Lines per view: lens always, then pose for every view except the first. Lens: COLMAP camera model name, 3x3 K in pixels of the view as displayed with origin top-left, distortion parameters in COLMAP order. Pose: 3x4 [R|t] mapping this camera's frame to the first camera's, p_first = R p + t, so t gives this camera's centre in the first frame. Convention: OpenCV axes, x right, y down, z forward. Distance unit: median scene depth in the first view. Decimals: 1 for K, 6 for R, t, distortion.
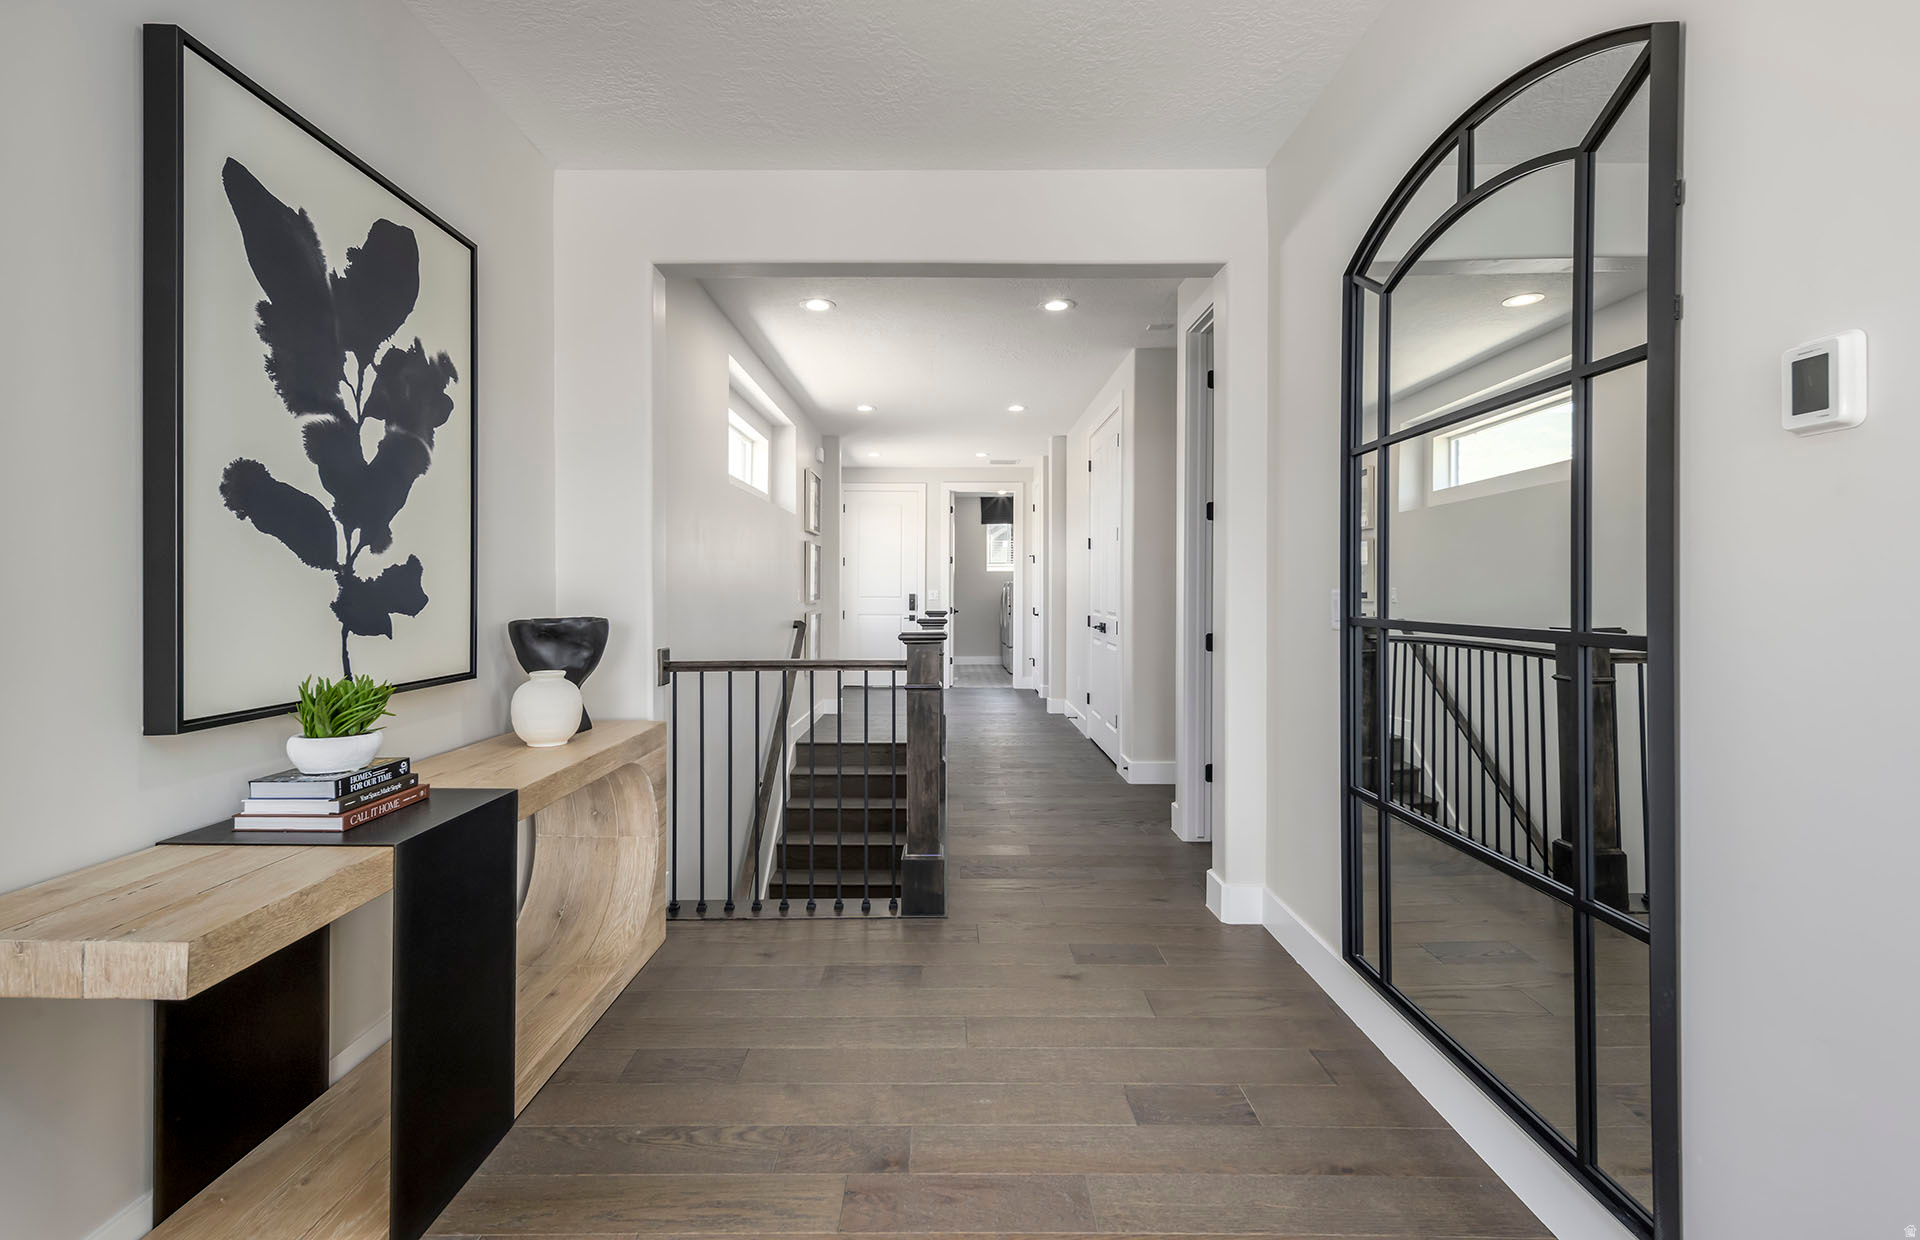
lens RADIAL K [[845.6, 0, 965.3], [0, 845.6, 595.1], [0, 0, 1]] dist [-0.000404, -0.000278]
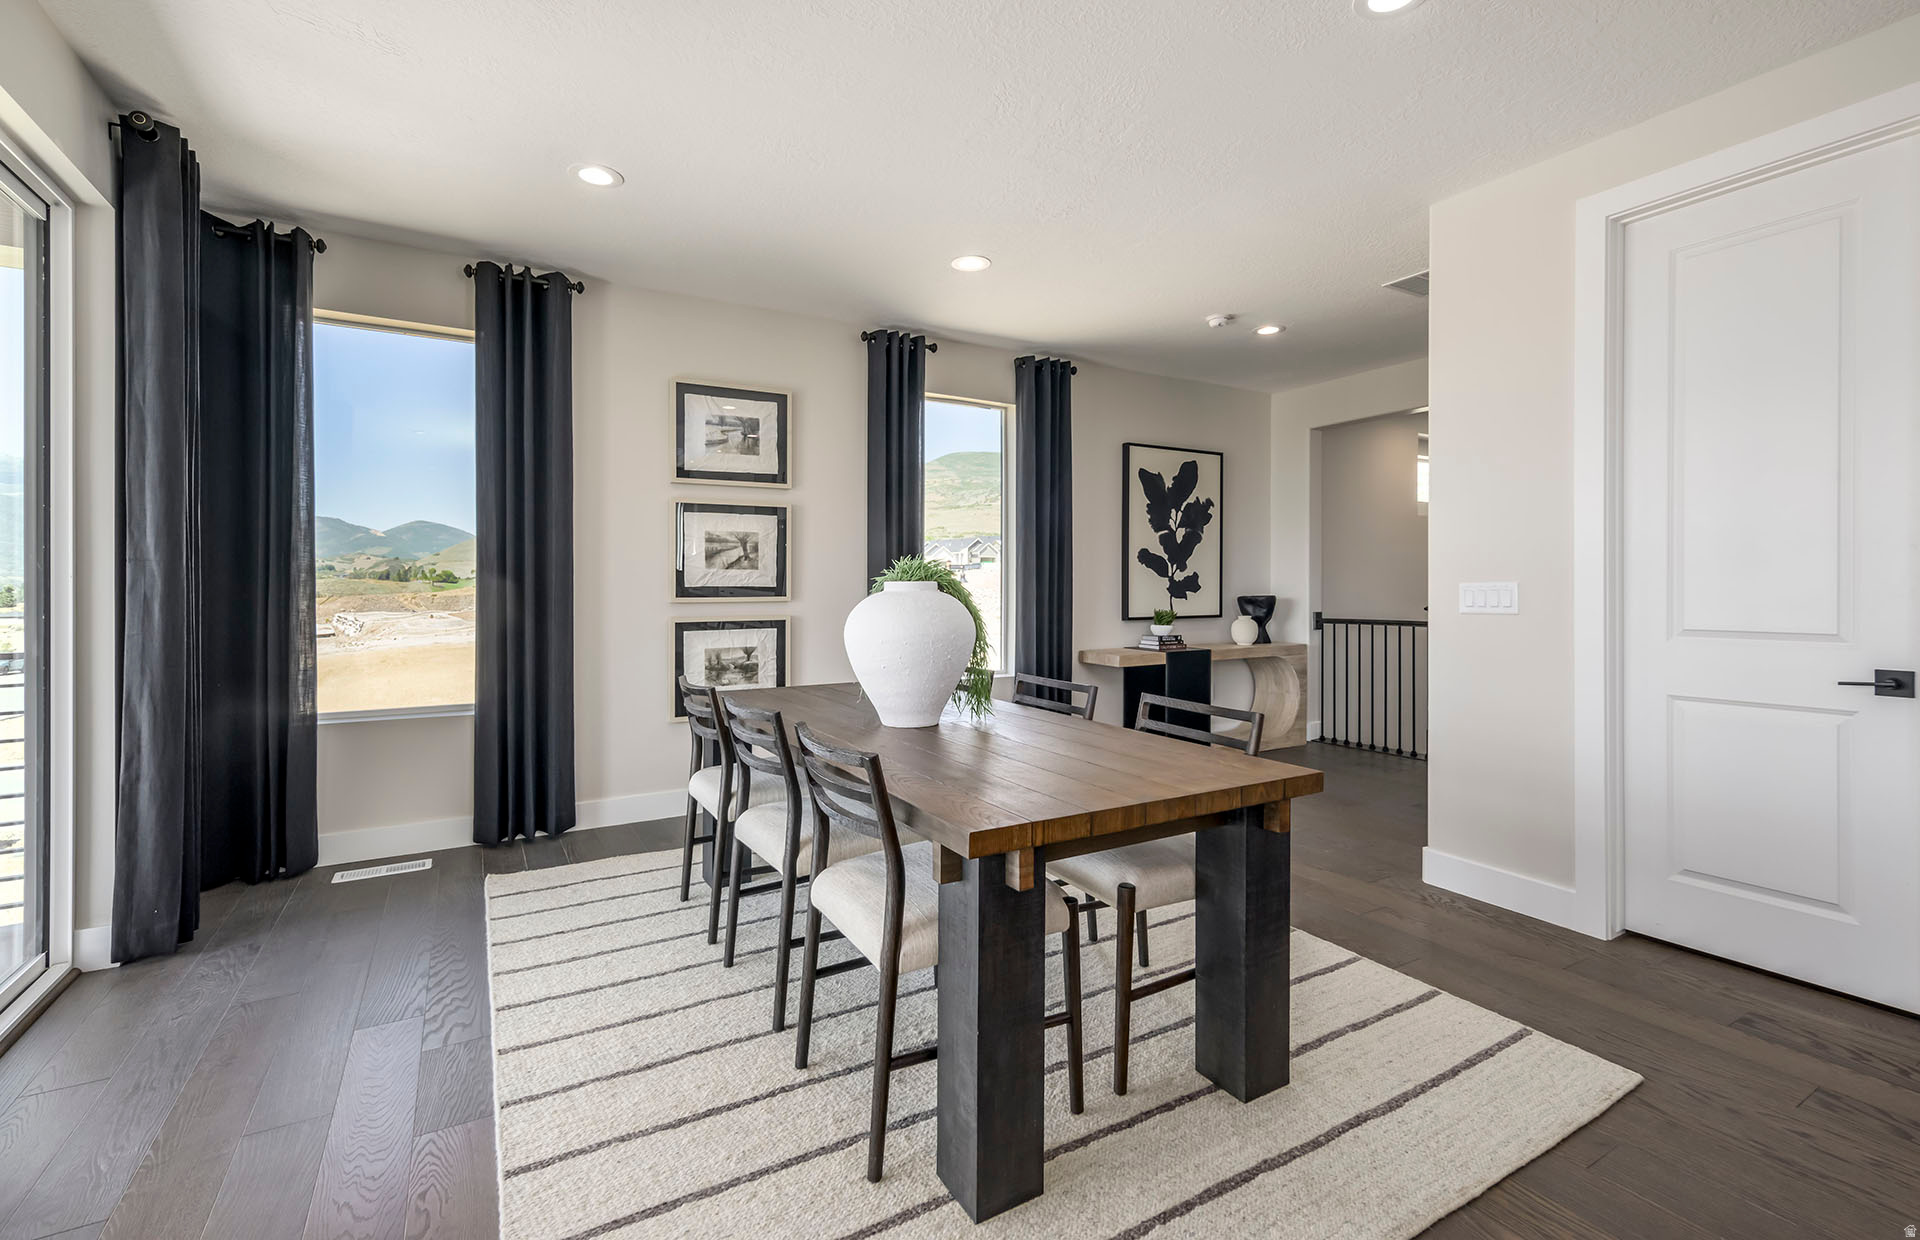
lens RADIAL K [[845.6, 0, 965.3], [0, 845.6, 595.1], [0, 0, 1]] dist [-0.000404, -0.000278]
pose [[0.493061, 0.009545, -0.869942, 1.600216], [-0.001234, 0.999946, 0.010272, 0.004126], [0.869994, -0.003991, 0.493046, -1.208051]]
